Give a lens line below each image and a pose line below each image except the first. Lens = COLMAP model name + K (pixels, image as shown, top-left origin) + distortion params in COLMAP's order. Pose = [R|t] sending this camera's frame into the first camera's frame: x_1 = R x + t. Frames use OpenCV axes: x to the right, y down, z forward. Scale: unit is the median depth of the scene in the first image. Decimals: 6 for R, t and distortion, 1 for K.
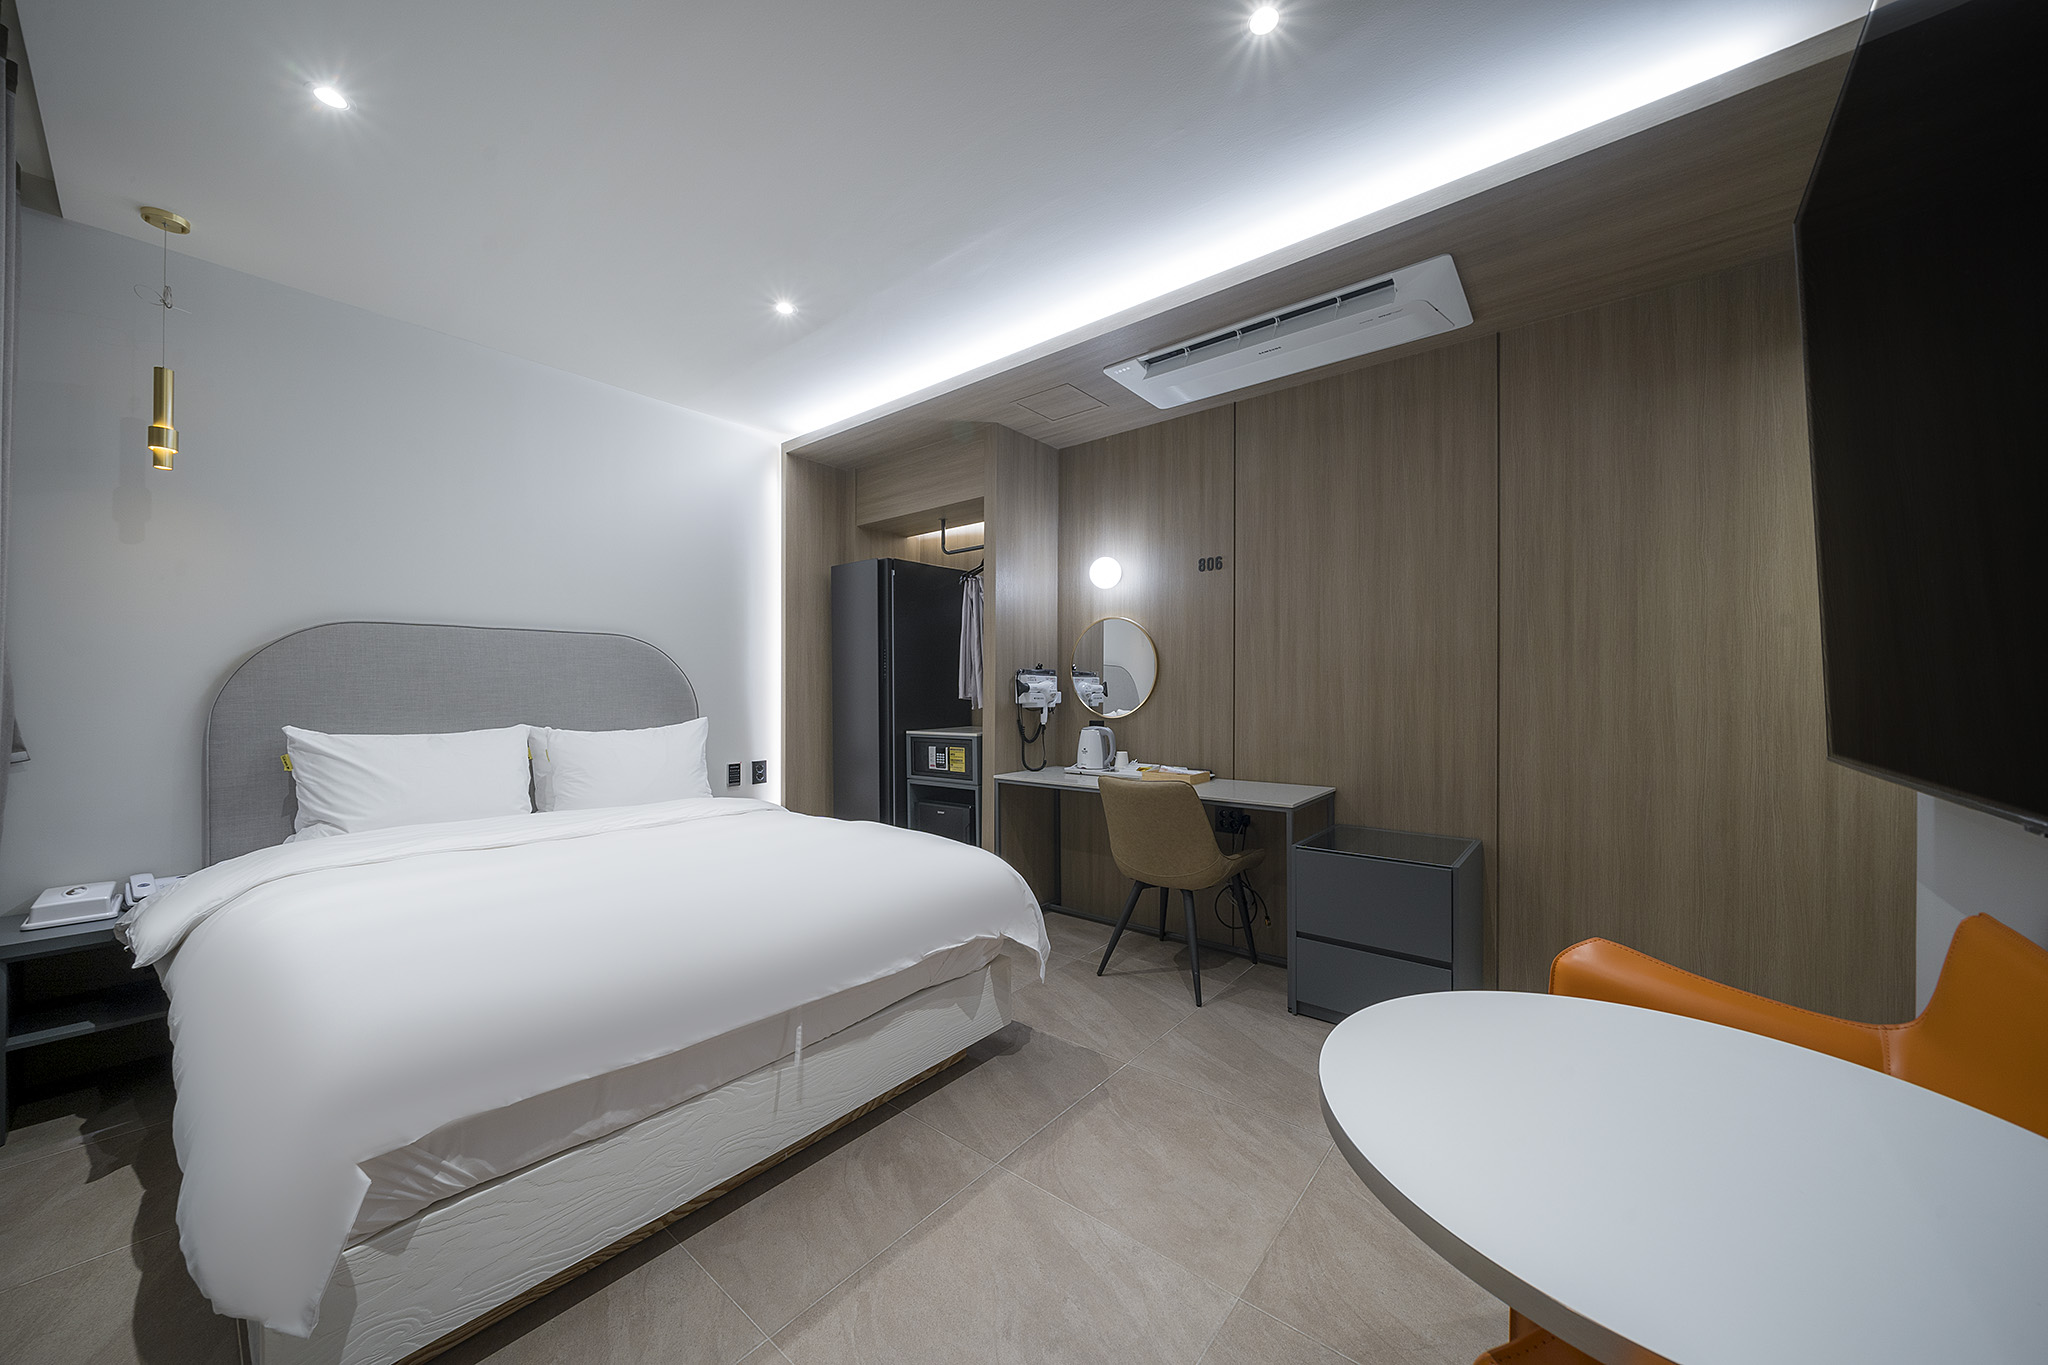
lens RADIAL K [[709.8, 0, 1024.0], [0, 709.8, 682.5], [0, 0, 1]] dist [-0.000239, 0.000008]
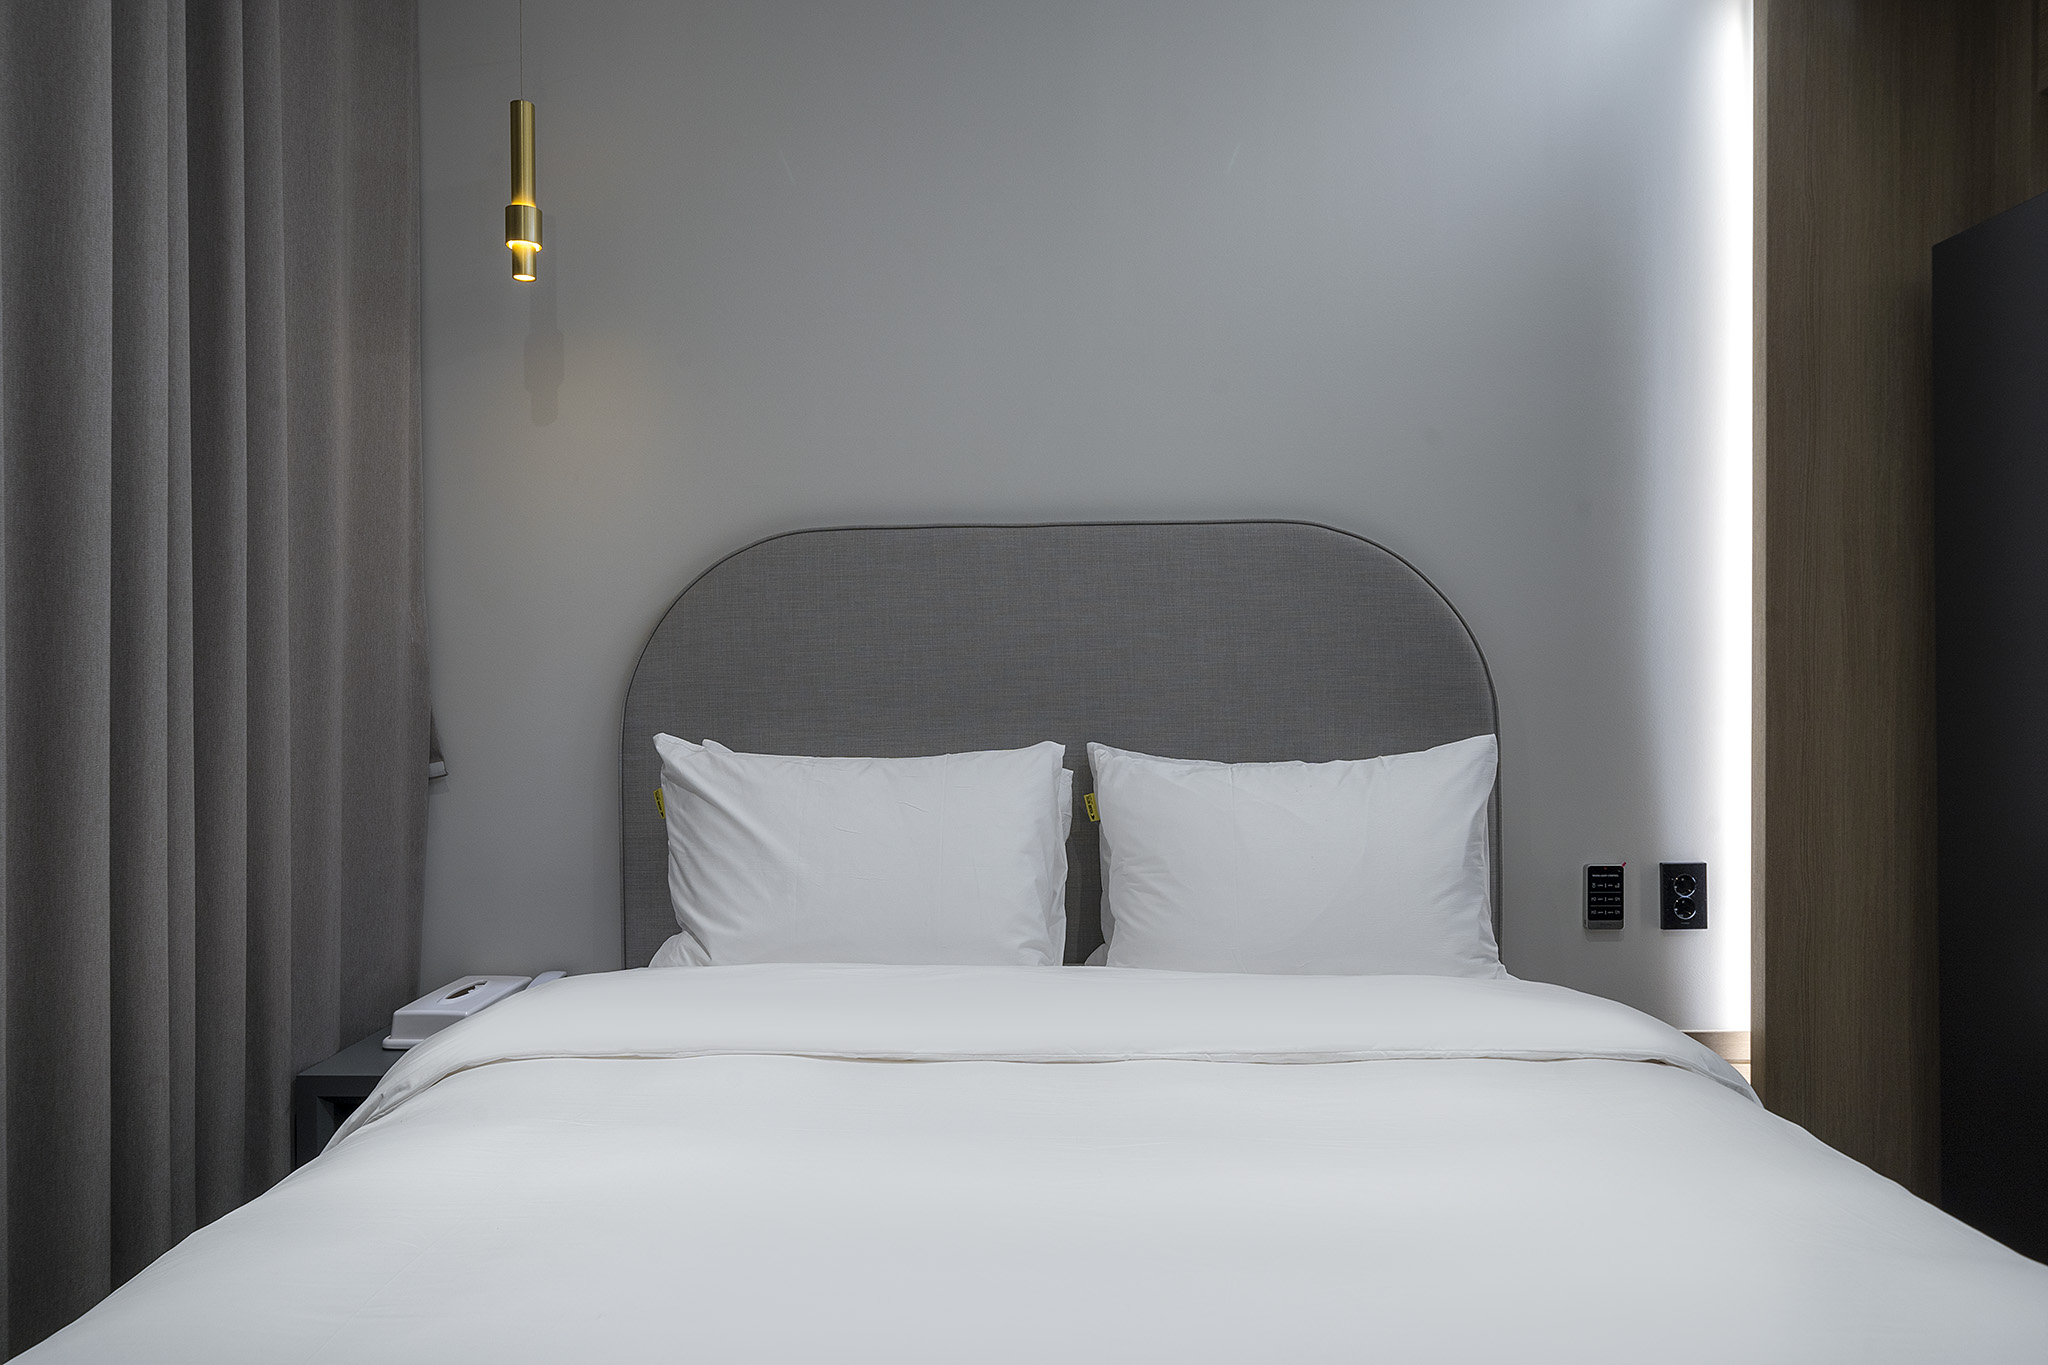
lens RADIAL K [[1245.9, 0, 1024.0], [0, 1245.9, 682.5], [0, 0, 1]] dist [0.011124, 0.001694]
pose [[0.618366, -0.001705, -0.785889, -0.128049], [0.016951, 0.999794, 0.011168, 0.014883], [0.785708, -0.020227, 0.618267, 0.509341]]
